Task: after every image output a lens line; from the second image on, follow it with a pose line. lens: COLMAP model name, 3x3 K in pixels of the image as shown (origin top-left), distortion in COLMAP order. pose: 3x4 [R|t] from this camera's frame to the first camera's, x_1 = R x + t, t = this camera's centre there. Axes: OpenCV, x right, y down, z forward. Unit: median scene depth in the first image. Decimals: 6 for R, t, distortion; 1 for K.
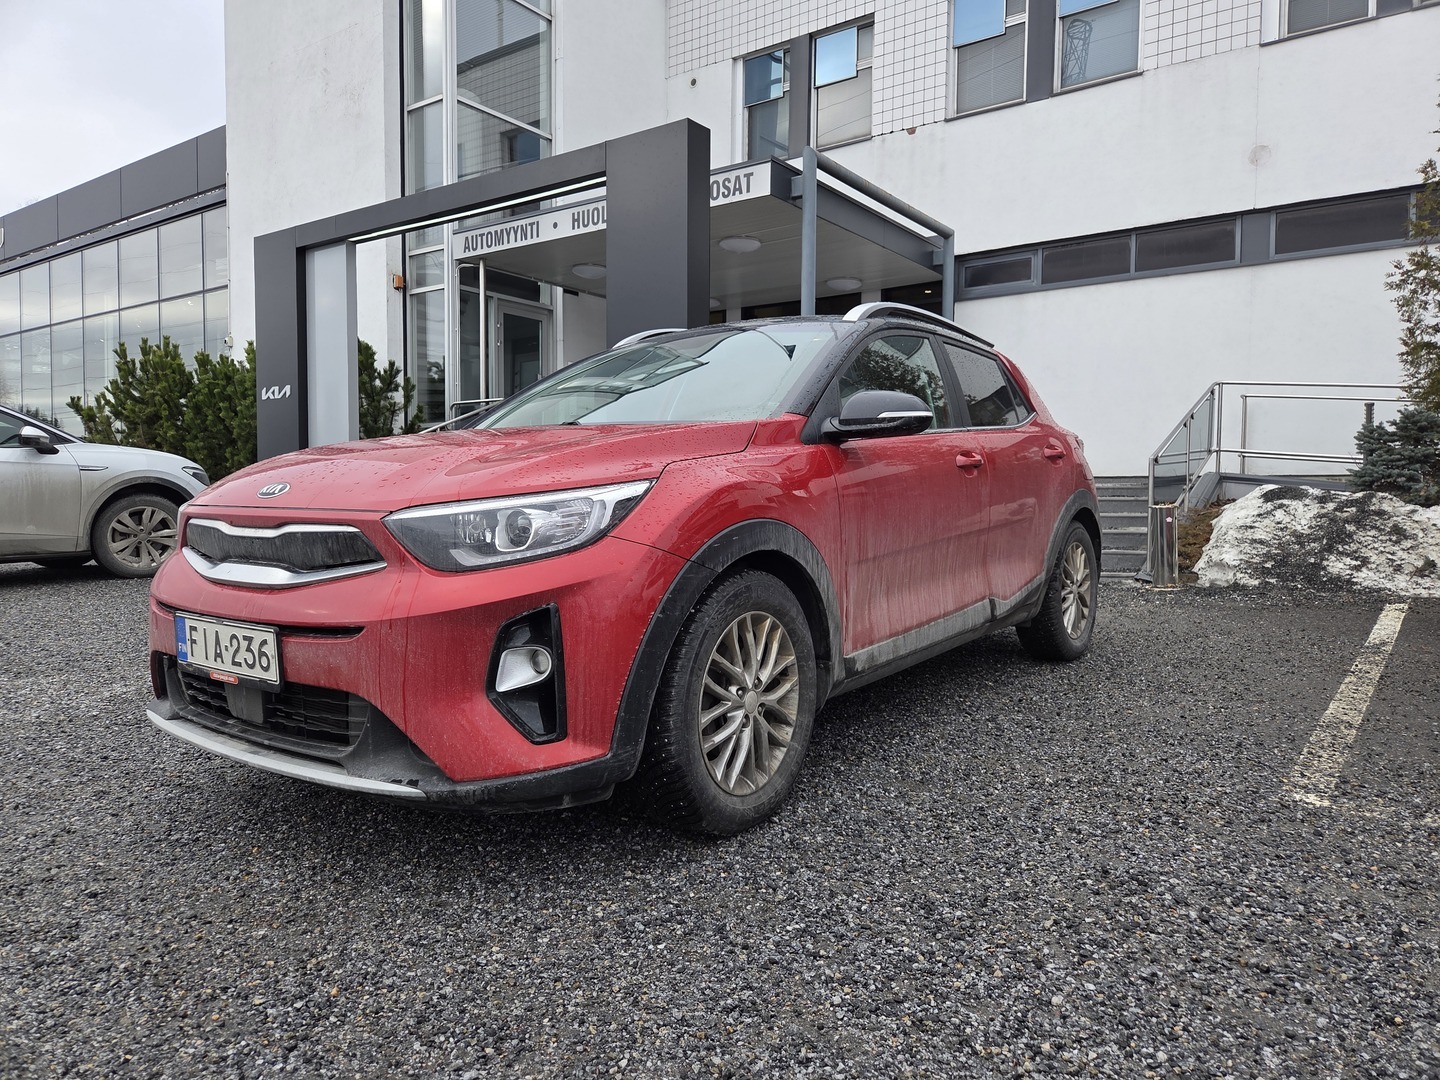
lens RADIAL K [[937.7, 0, 728.5], [0, 937.7, 536.8], [0, 0, 1]] dist [0.070560, -0.055073]
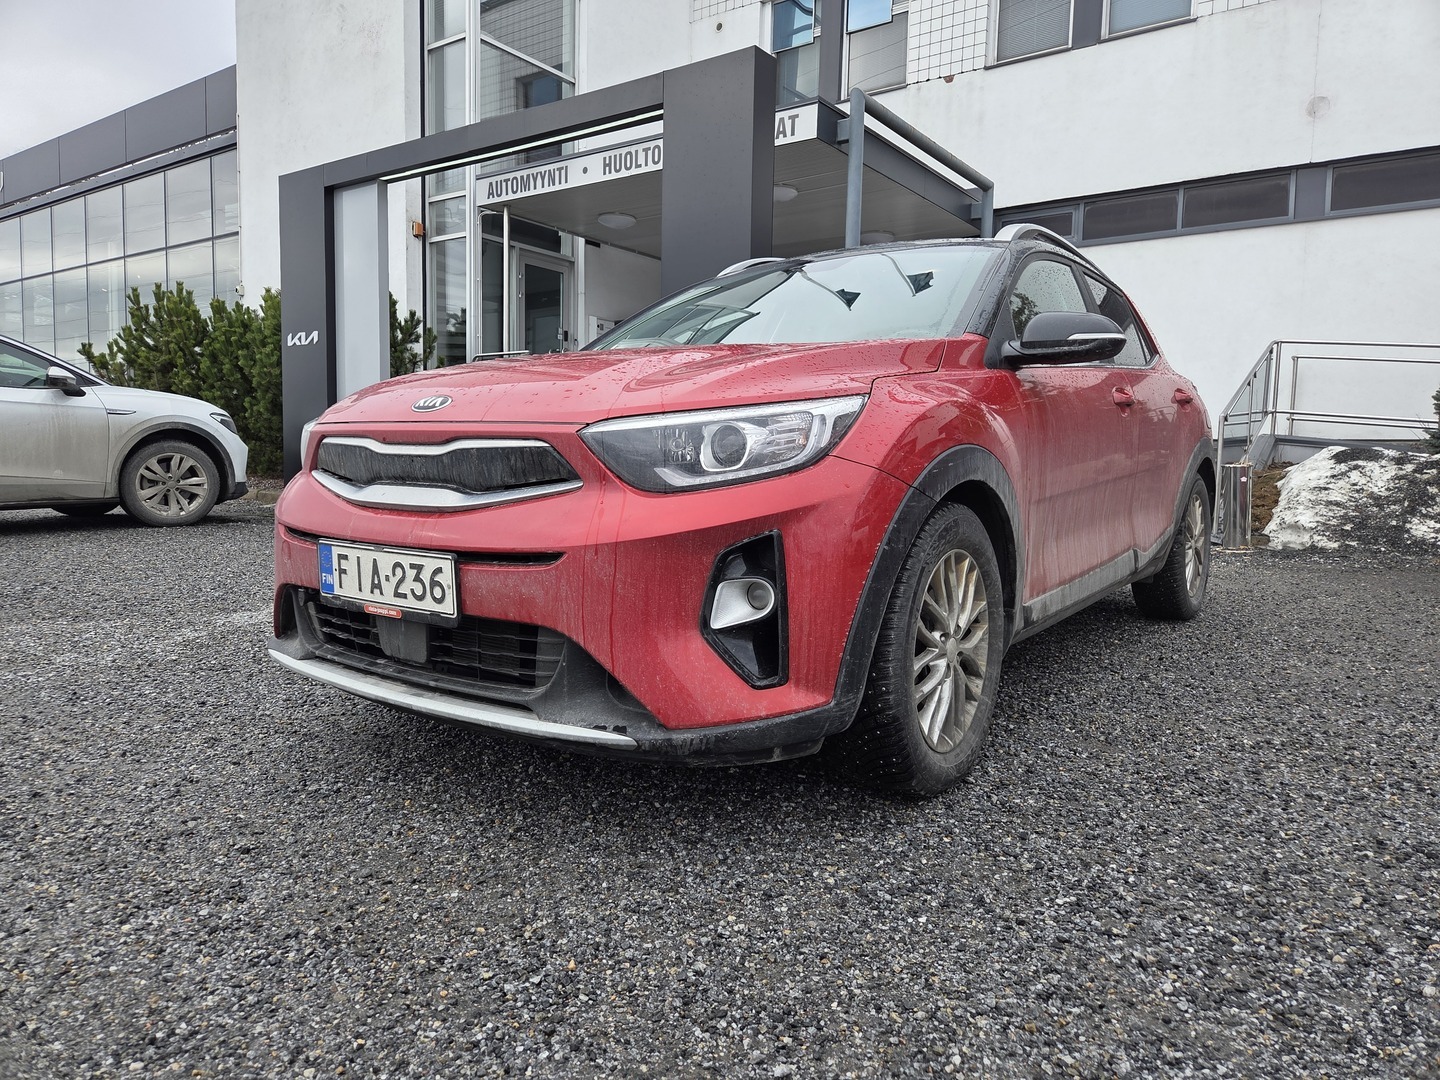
lens RADIAL K [[937.7, 0, 728.5], [0, 937.7, 536.8], [0, 0, 1]] dist [0.070560, -0.055073]
pose [[0.999898, 0.013695, 0.004080, -0.114510], [-0.013835, 0.999240, 0.036444, 0.022536], [-0.003578, -0.036497, 0.999327, 0.062778]]
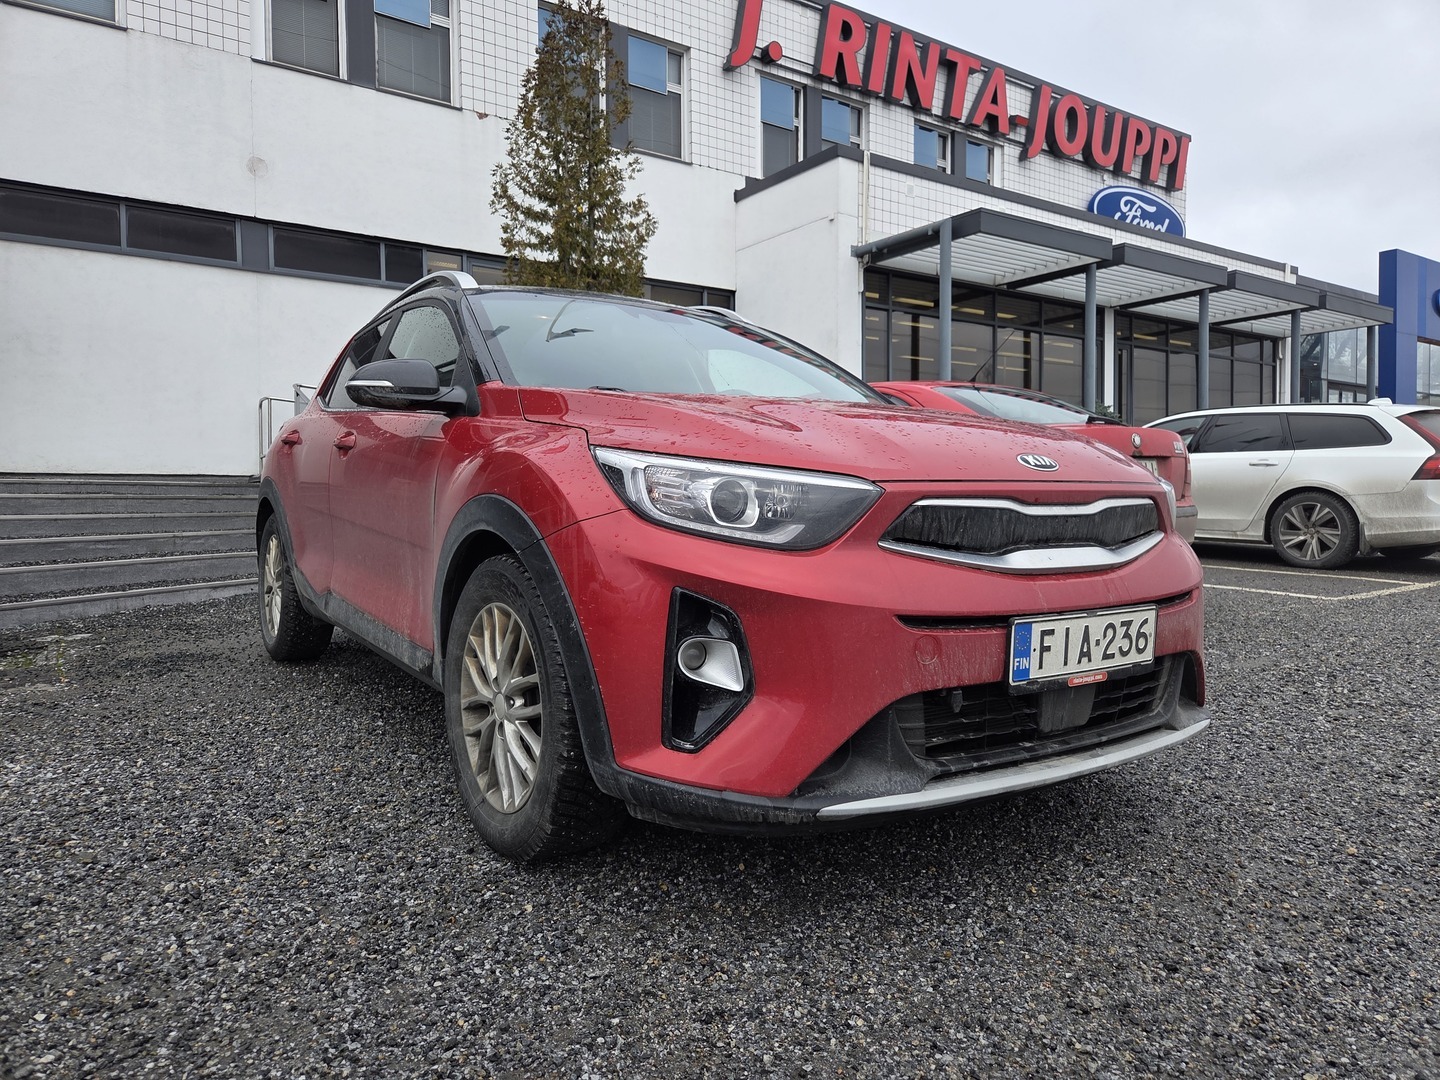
lens RADIAL K [[937.7, 0, 728.5], [0, 937.7, 536.8], [0, 0, 1]] dist [0.070560, -0.055073]
pose [[0.341307, -0.042459, 0.938992, -0.781881], [0.047678, 0.998475, 0.027819, -0.010356], [-0.938742, 0.035274, 0.342811, 0.548851]]
